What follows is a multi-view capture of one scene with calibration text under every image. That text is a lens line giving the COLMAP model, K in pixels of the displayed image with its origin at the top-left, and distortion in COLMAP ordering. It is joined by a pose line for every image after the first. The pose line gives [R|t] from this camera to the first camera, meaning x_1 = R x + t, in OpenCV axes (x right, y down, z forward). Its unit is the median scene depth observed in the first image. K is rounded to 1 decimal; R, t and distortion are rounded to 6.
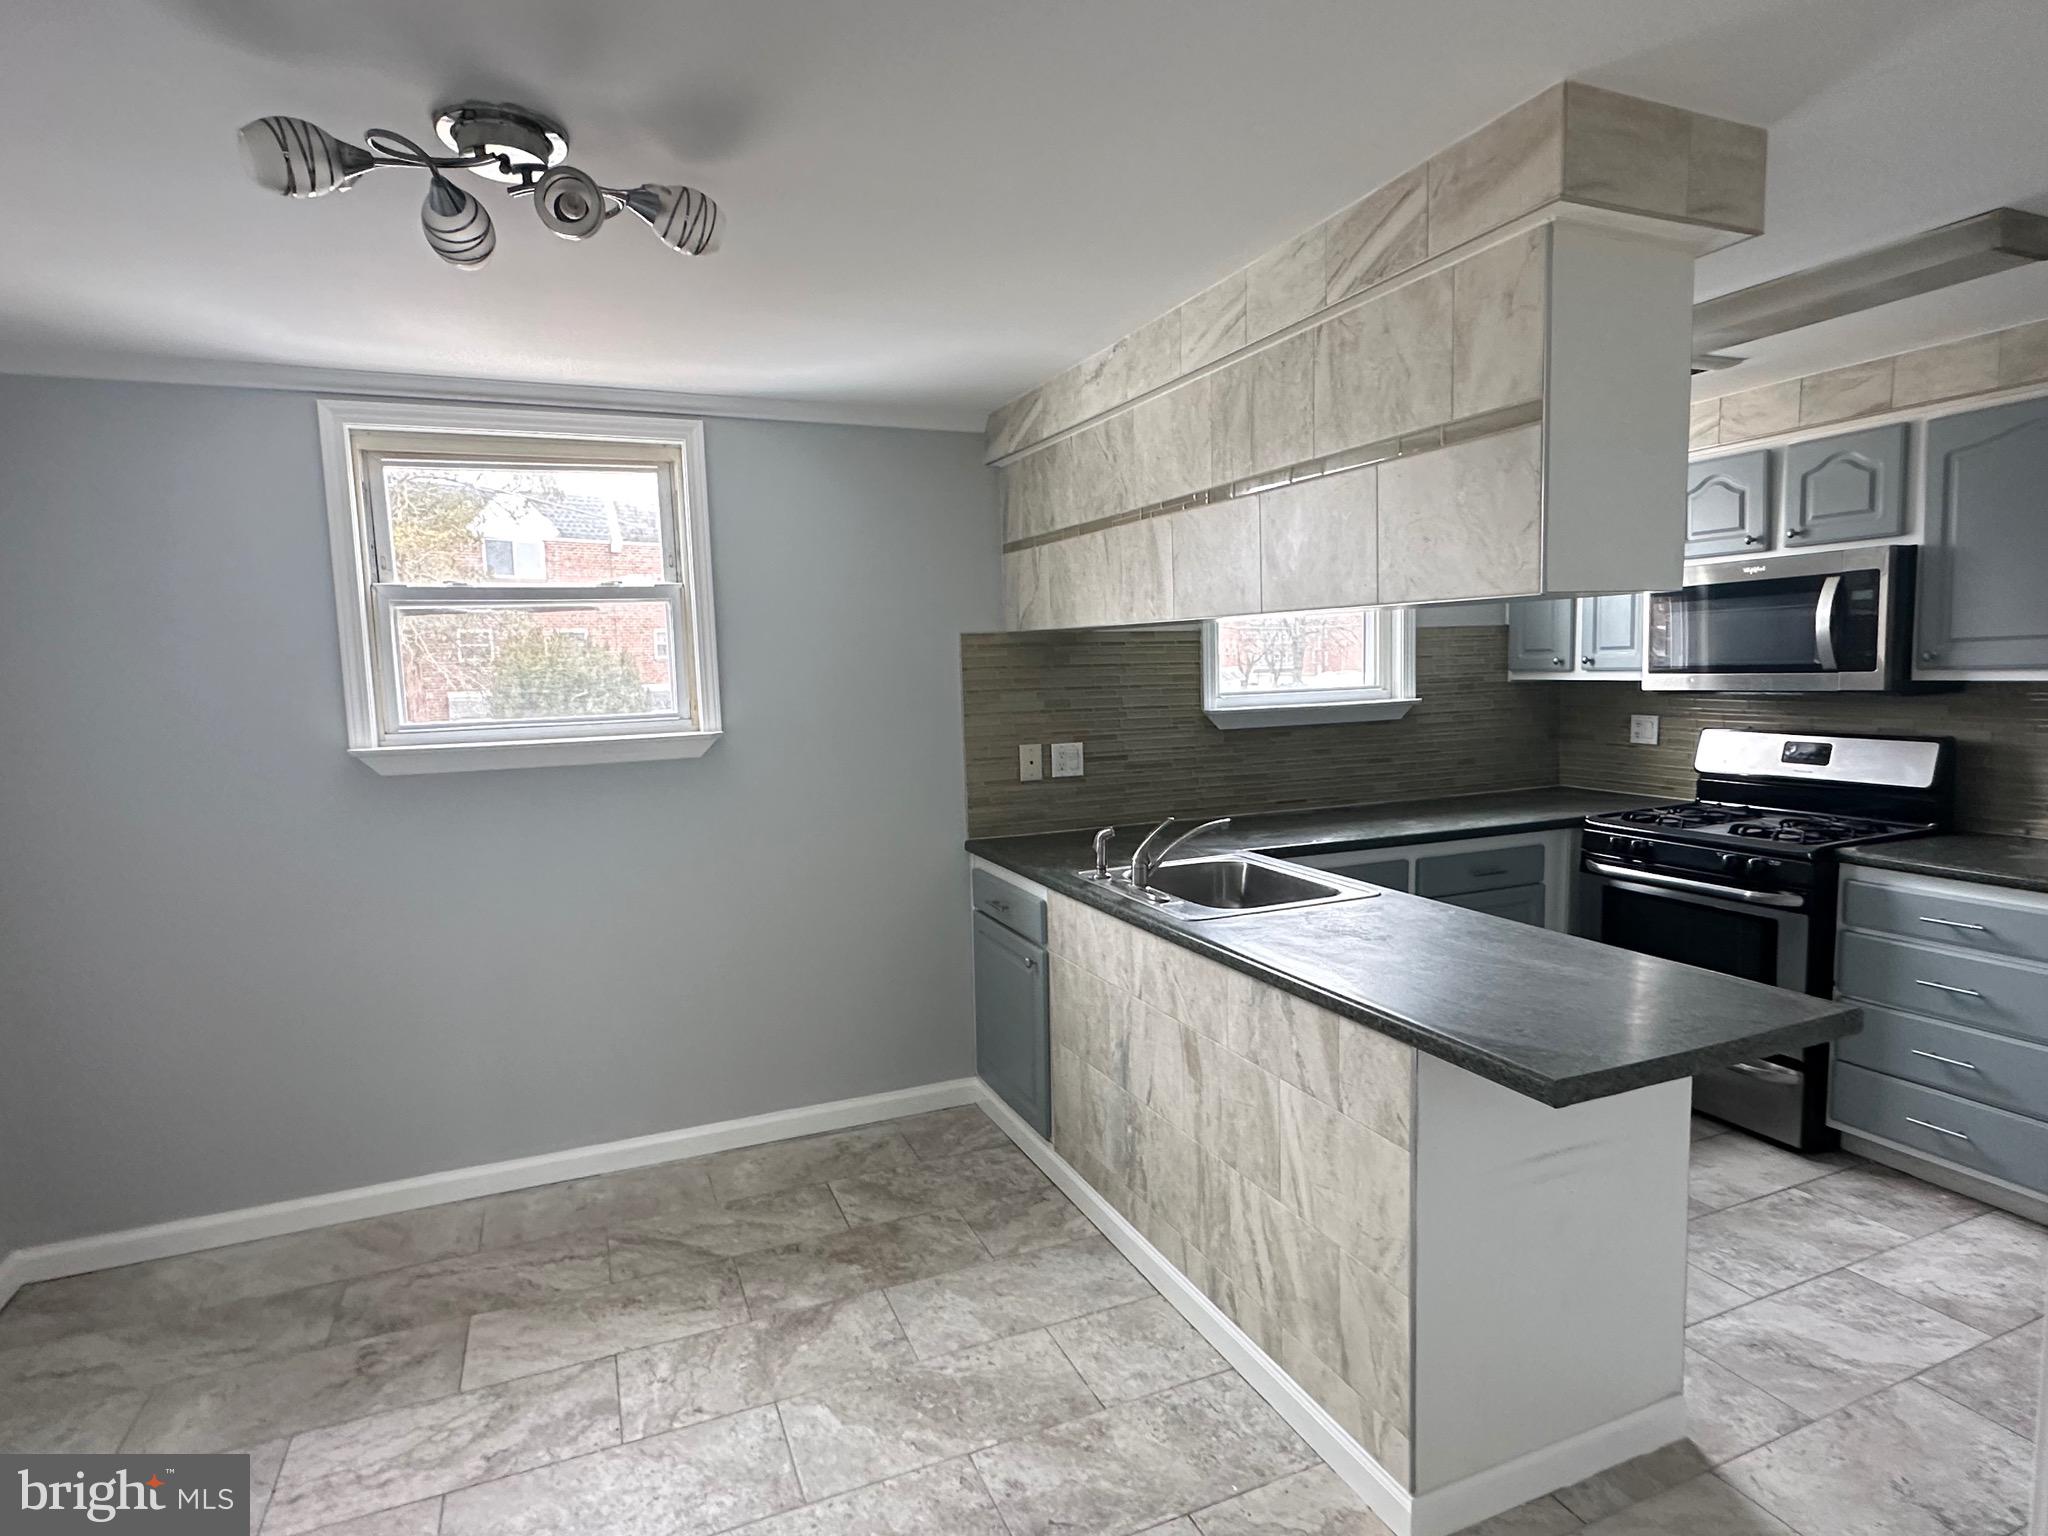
lens RADIAL K [[1104.0, 0, 1018.0], [0, 1104.0, 771.8], [0, 0, 1]] dist [-0.004420, 0.001771]
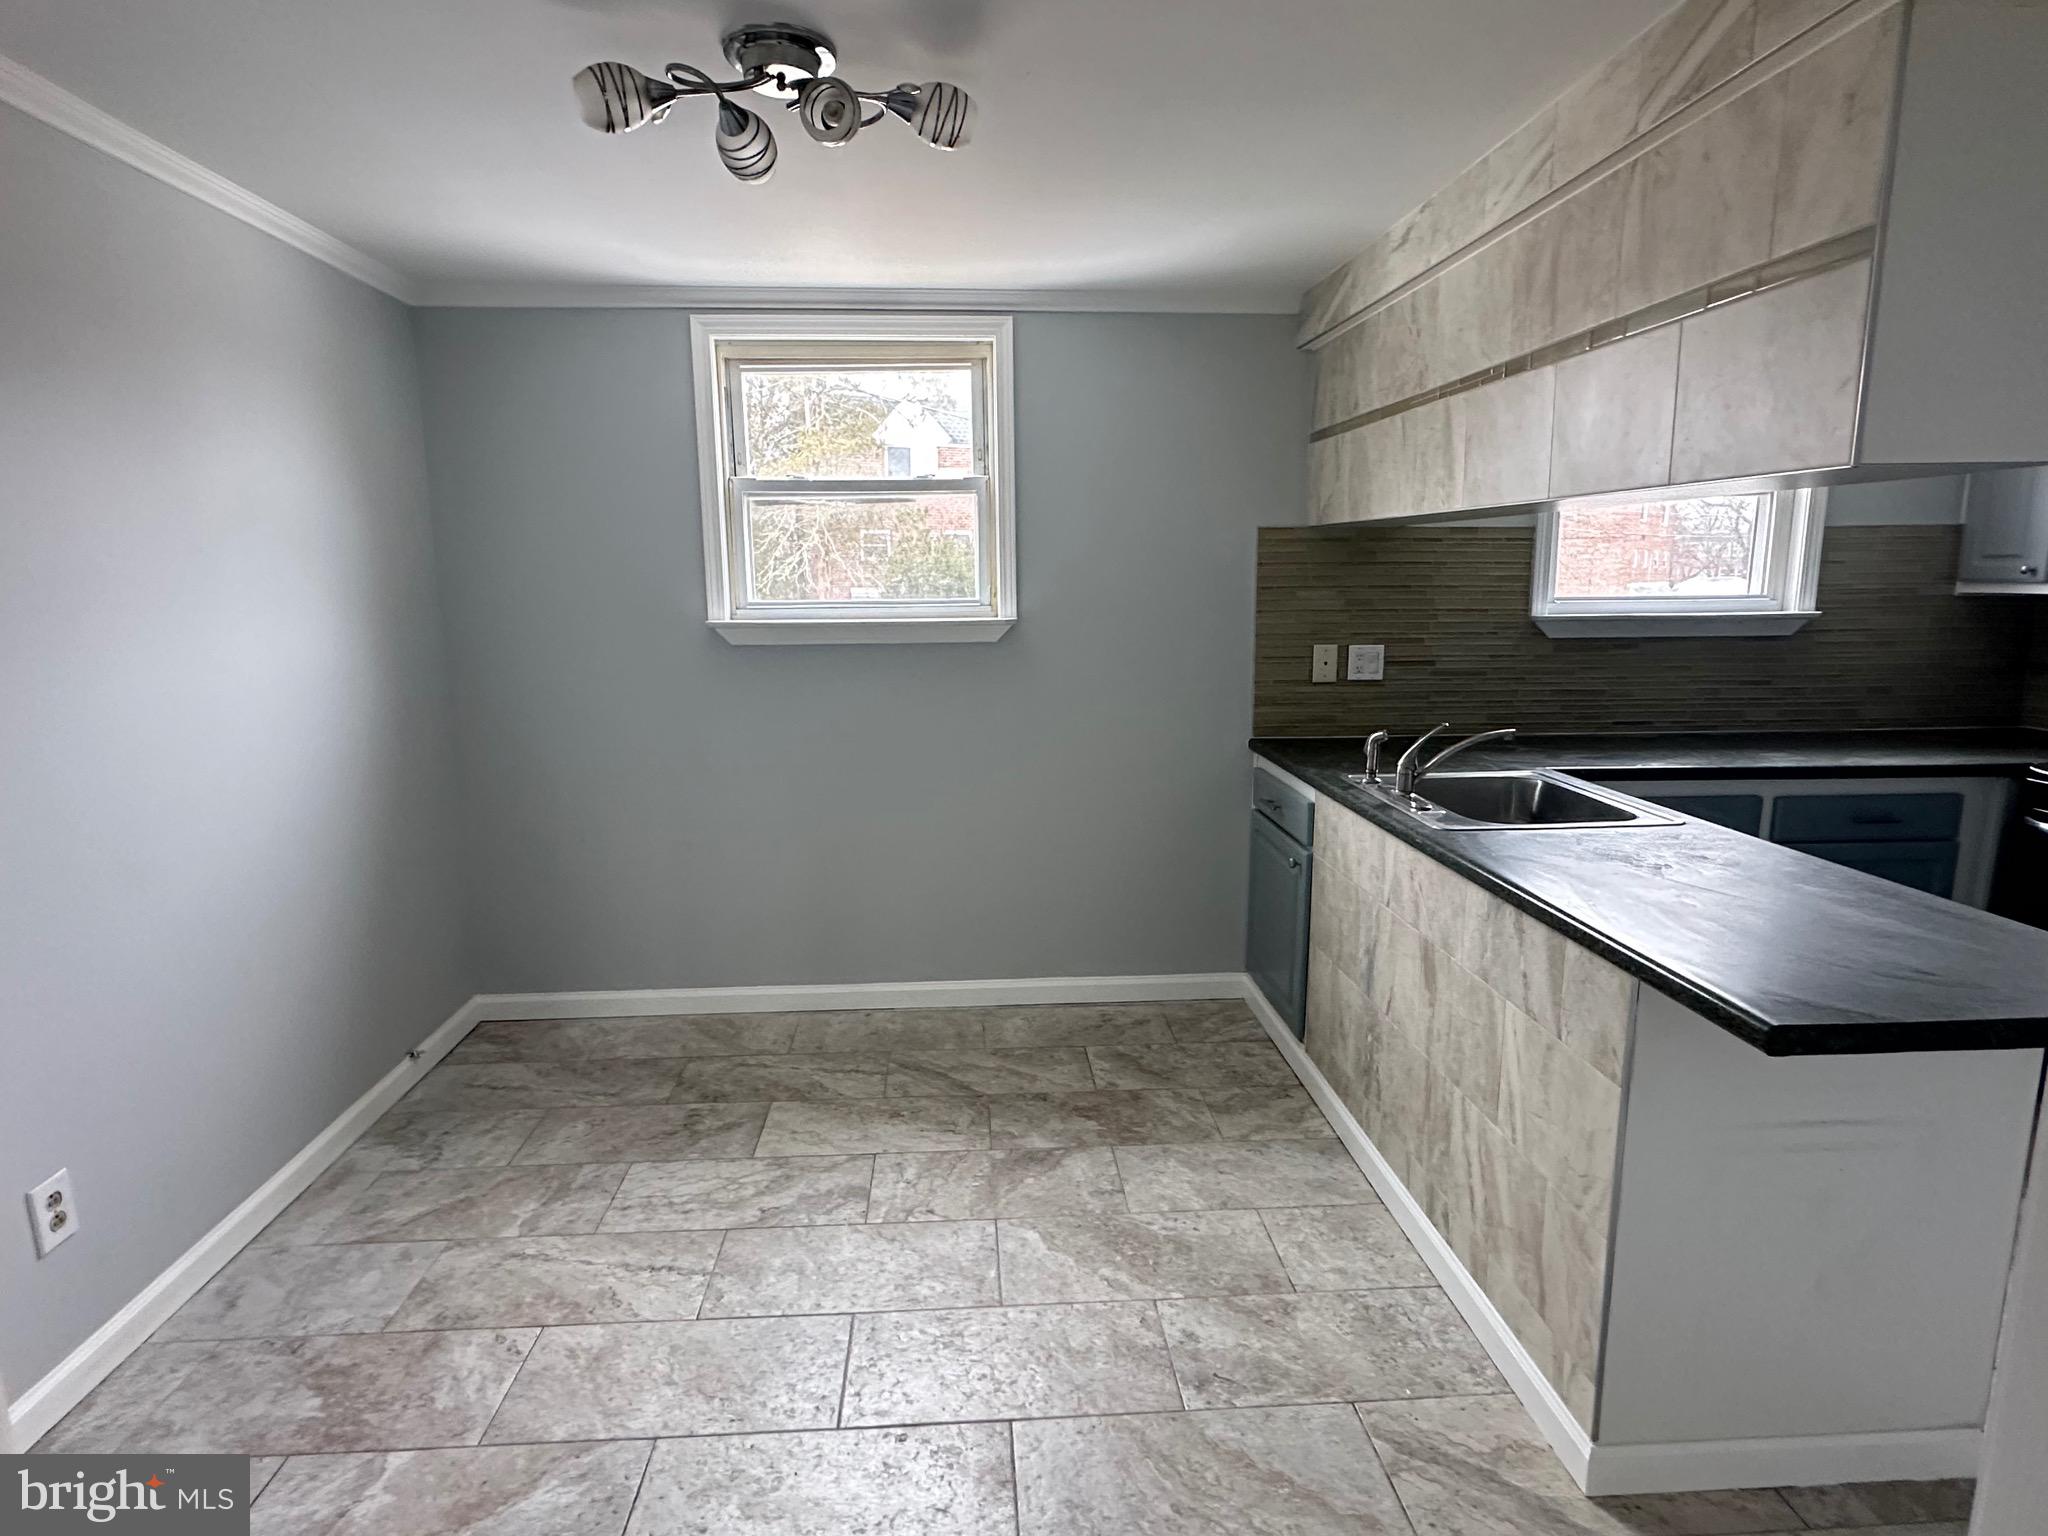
lens RADIAL K [[1104.0, 0, 1018.0], [0, 1104.0, 771.8], [0, 0, 1]] dist [-0.004420, 0.001771]
pose [[0.942243, 0.078604, -0.325576, 0.118081], [-0.051677, 0.994550, 0.090556, 0.018573], [0.330919, -0.068501, 0.941170, -0.009649]]
